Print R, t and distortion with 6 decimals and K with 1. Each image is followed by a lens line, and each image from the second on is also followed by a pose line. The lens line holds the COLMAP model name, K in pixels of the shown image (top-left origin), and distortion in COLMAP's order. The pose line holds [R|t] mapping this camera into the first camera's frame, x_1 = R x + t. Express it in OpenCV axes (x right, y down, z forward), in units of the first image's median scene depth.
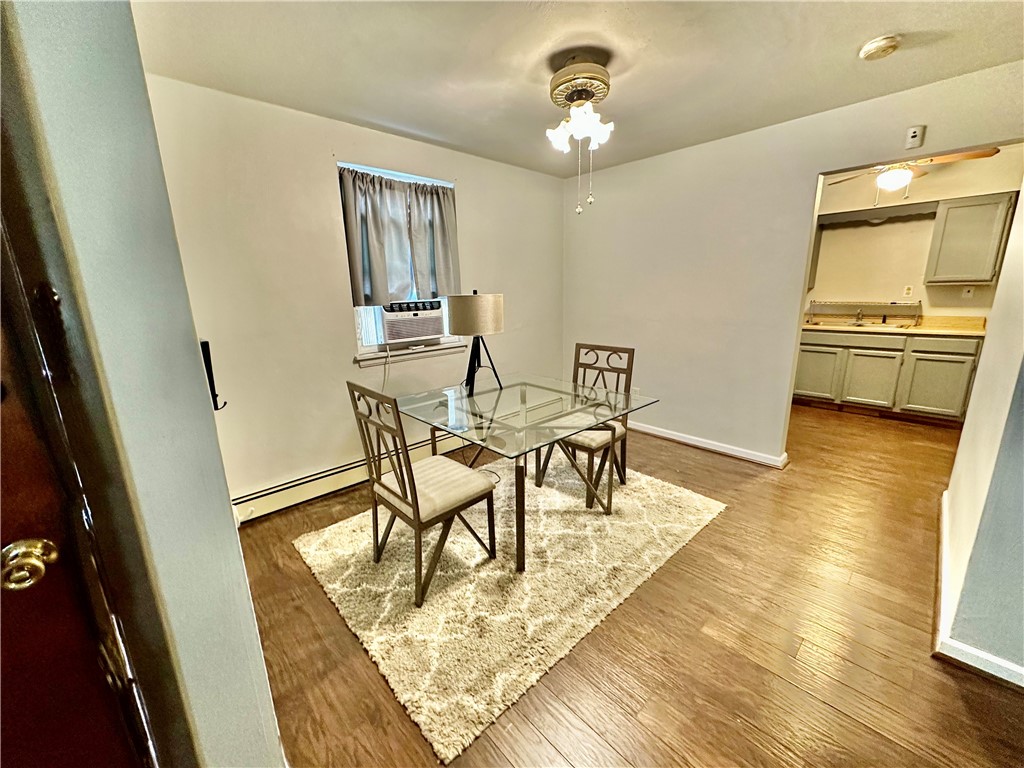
lens RADIAL K [[409.1, 0, 515.0], [0, 409.1, 382.4], [0, 0, 1]] dist [0.007990, -0.000081]
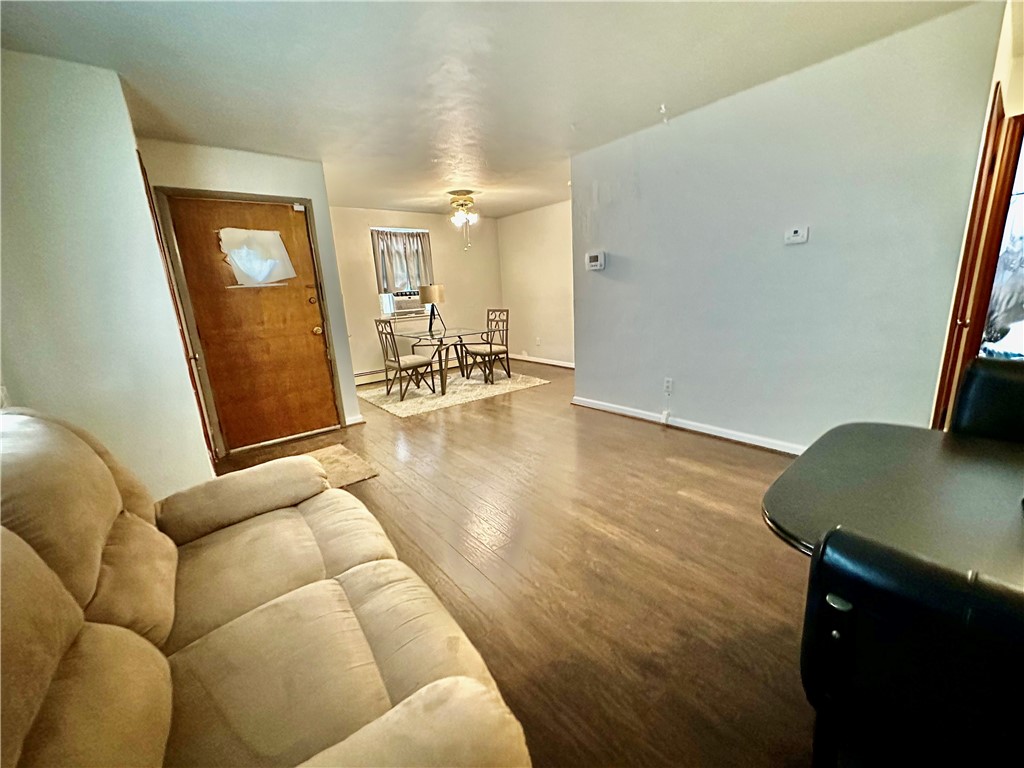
lens RADIAL K [[409.1, 0, 513.6], [0, 409.1, 379.9], [0, 0, 1]] dist [0.007990, -0.000081]
pose [[0.996645, -0.013041, -0.080806, 0.429470], [0.012664, 0.999906, -0.005168, 0.257307], [0.080865, 0.004127, 0.996716, -0.965881]]
